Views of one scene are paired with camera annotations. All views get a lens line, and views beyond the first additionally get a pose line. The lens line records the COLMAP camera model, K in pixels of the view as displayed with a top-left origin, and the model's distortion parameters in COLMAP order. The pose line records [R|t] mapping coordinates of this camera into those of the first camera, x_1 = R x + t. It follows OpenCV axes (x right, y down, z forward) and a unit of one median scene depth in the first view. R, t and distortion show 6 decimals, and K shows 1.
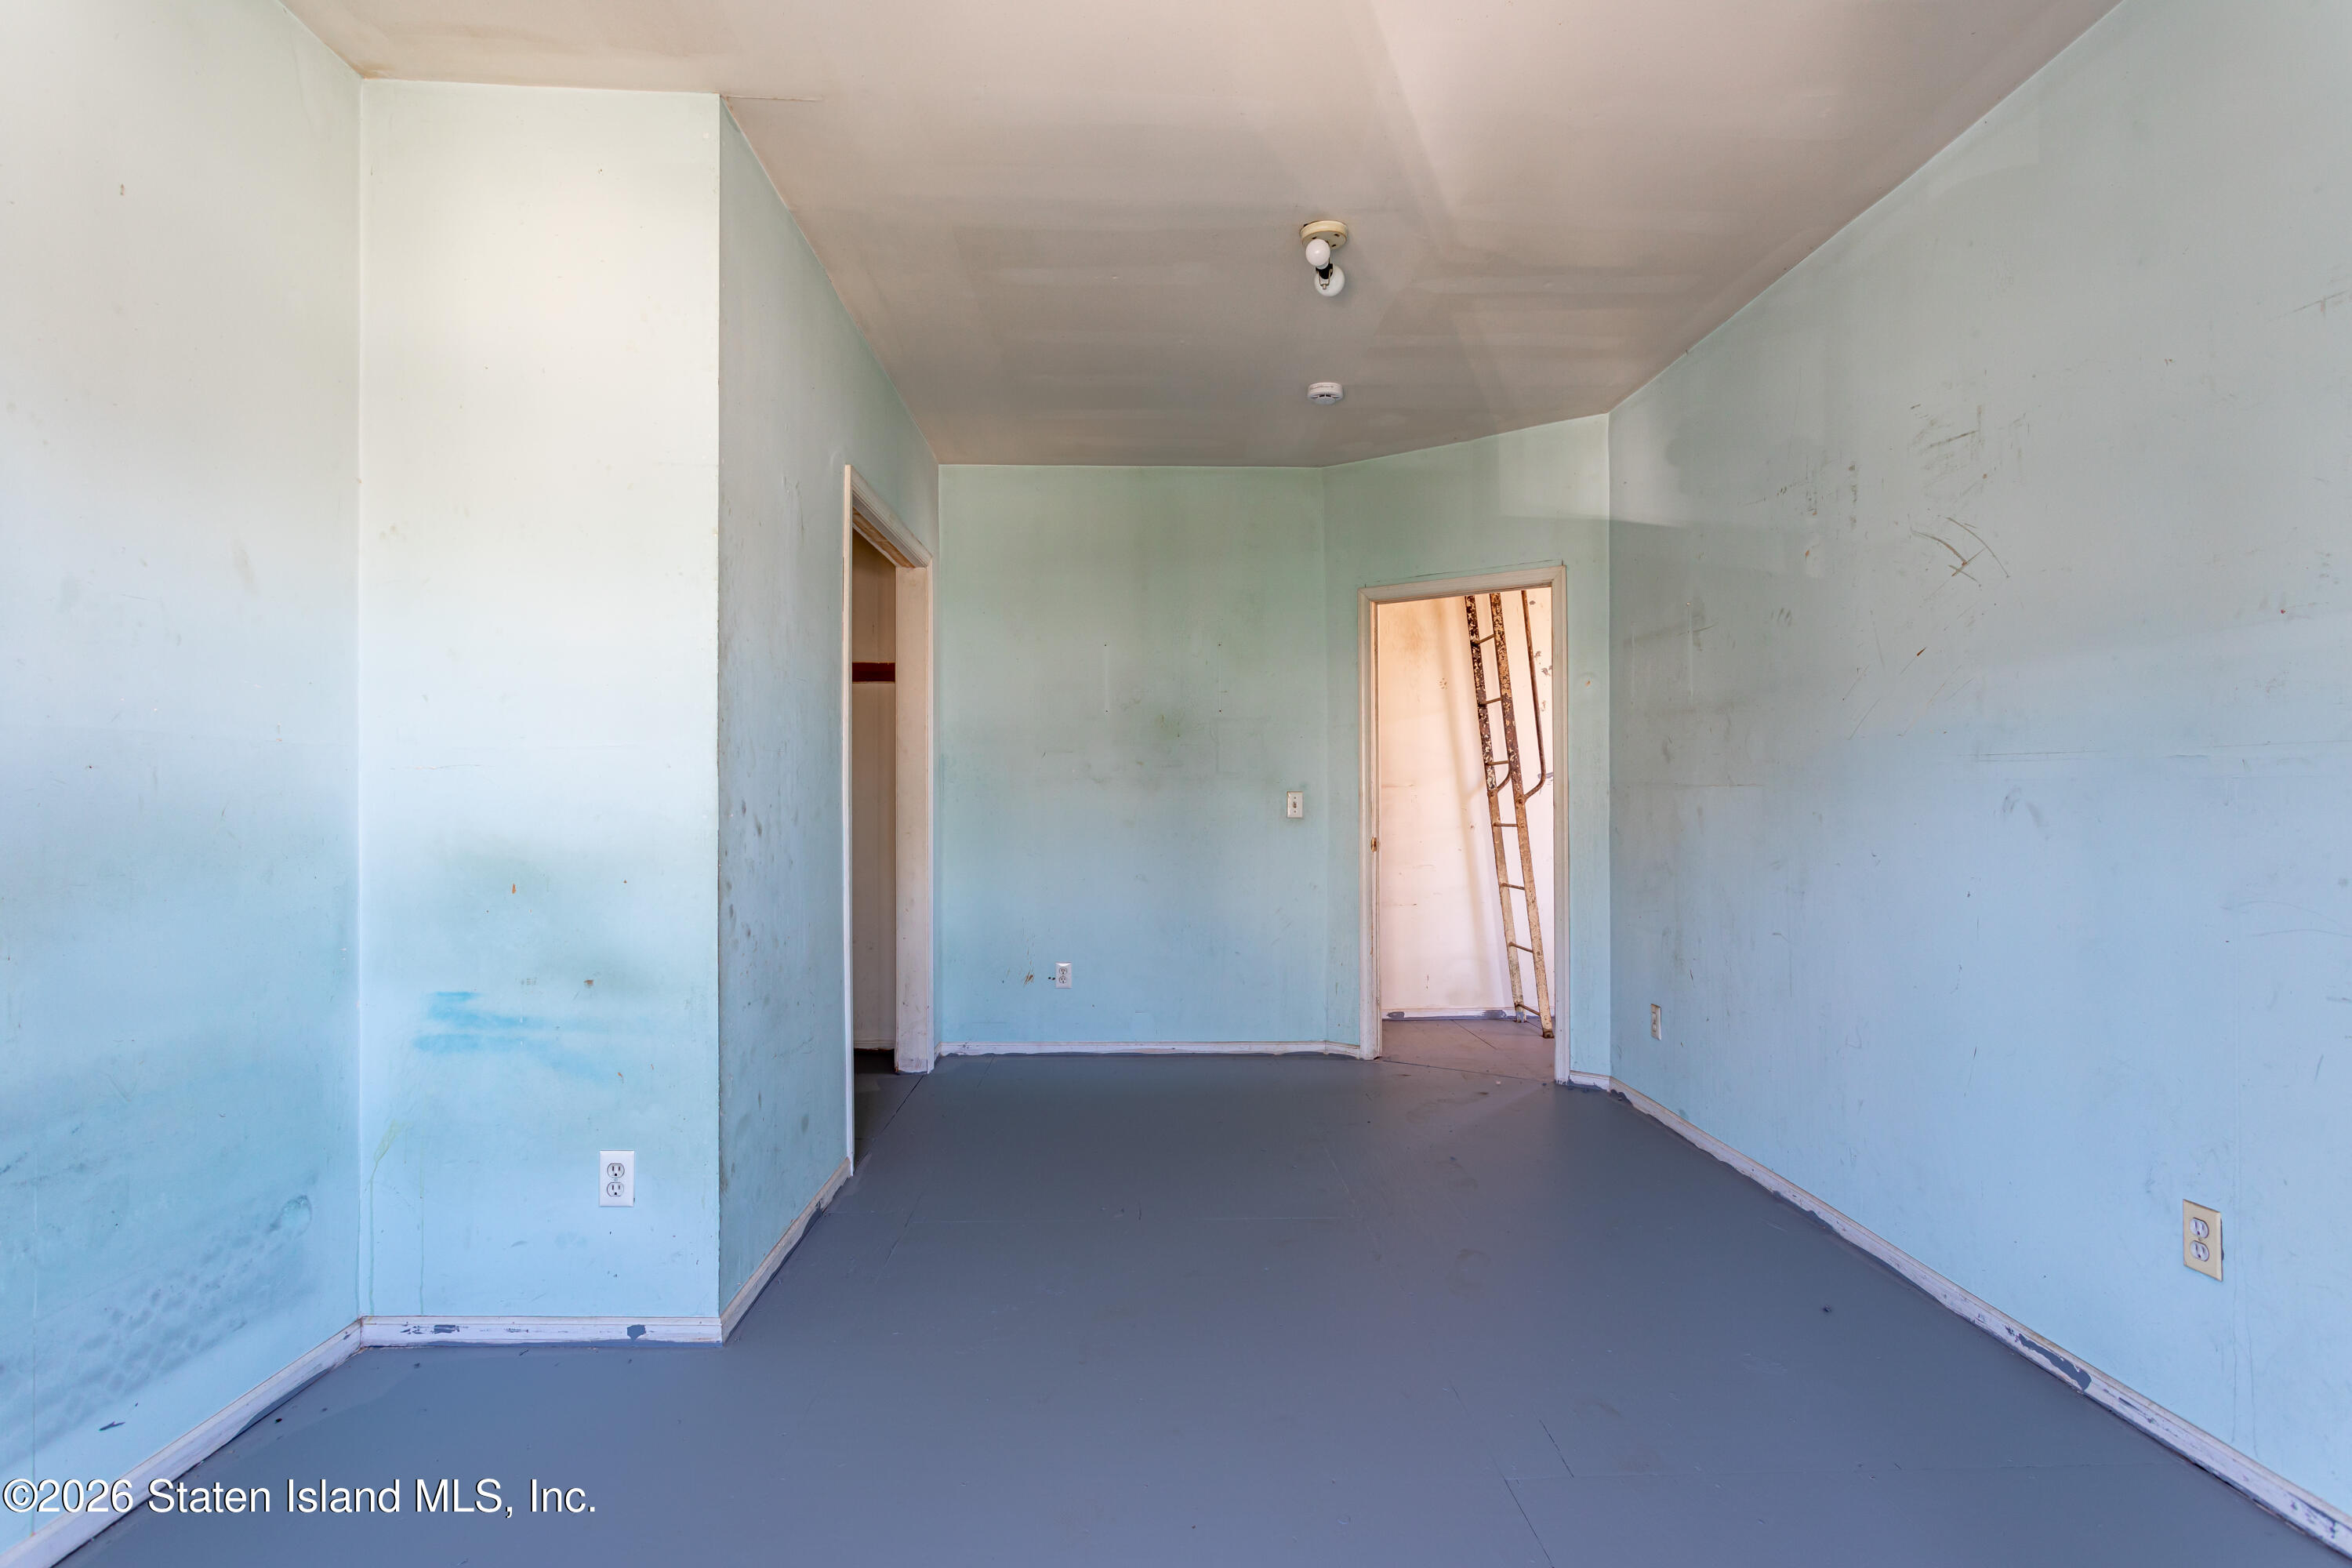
lens RADIAL K [[1178.3, 0, 1172.4], [0, 1178.3, 798.2], [0, 0, 1]] dist [0.000497, 0.000283]
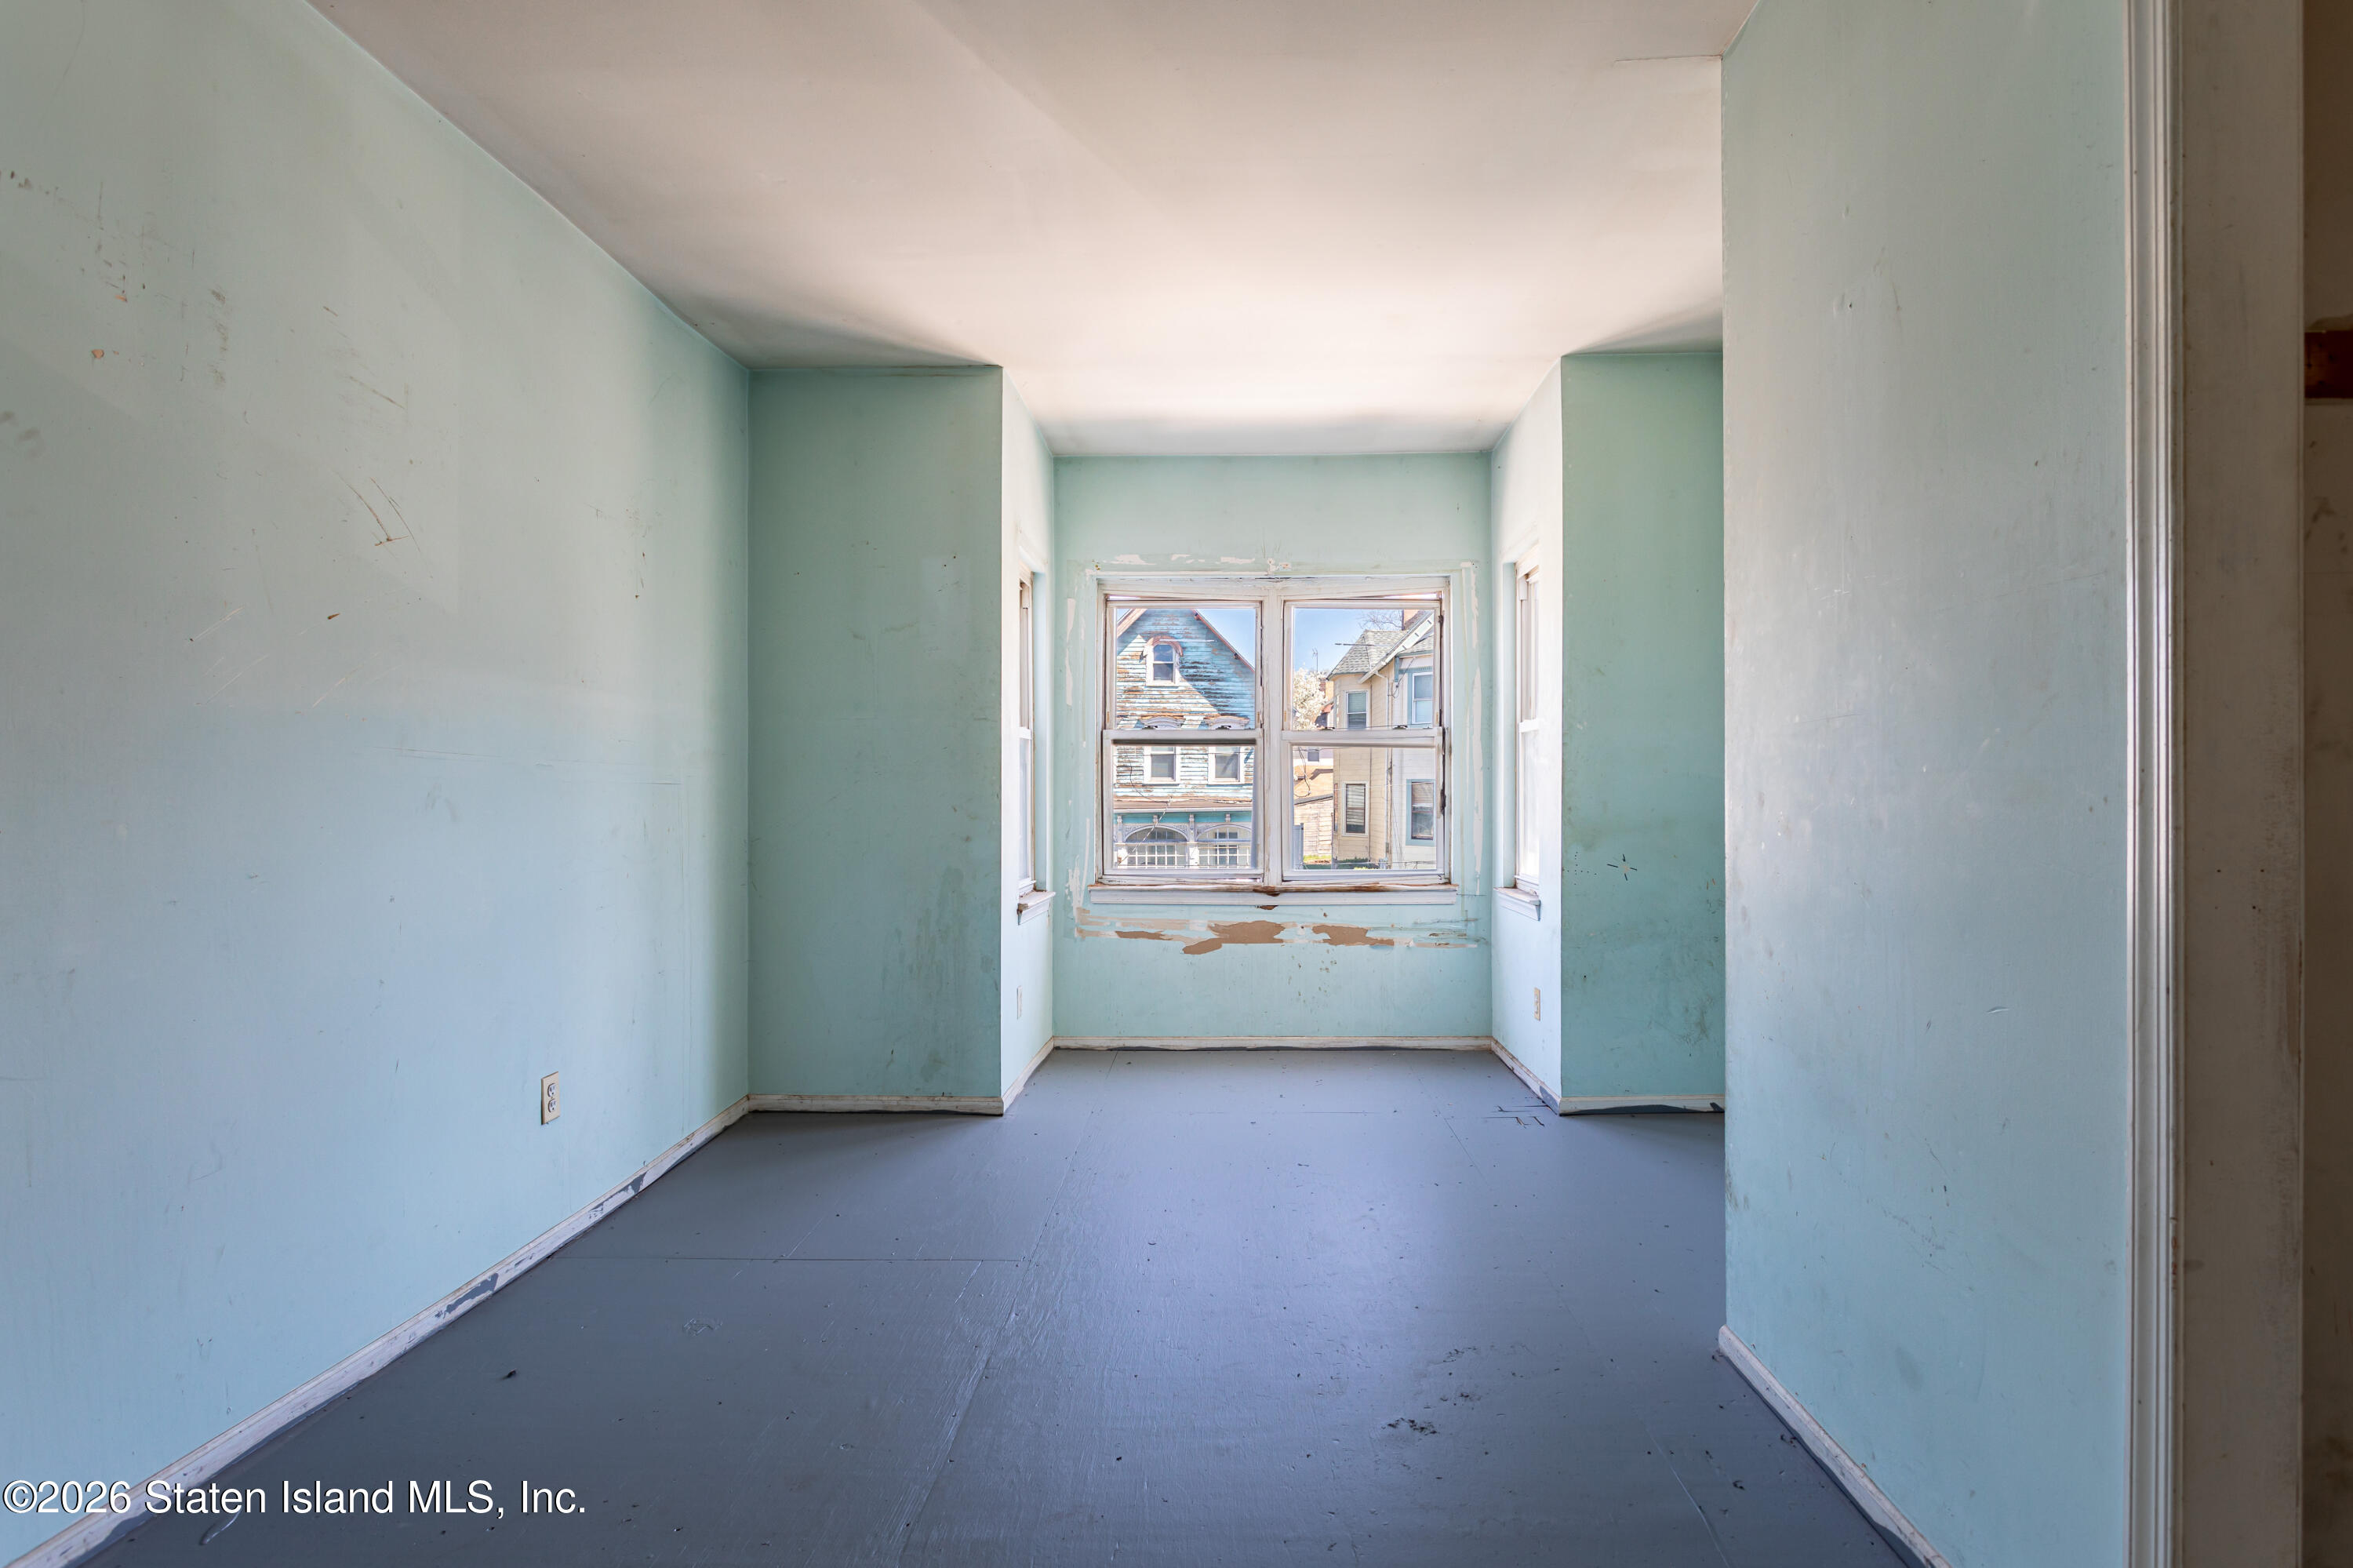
lens RADIAL K [[1178.8, 0, 1172.9], [0, 1178.8, 798.2], [0, 0, 1]] dist [0.000497, 0.000283]
pose [[-0.996236, 0.003876, 0.086599, -0.014924], [0.004164, 0.999986, 0.003149, 0.002241], [-0.086585, 0.003498, -0.996238, 1.824463]]
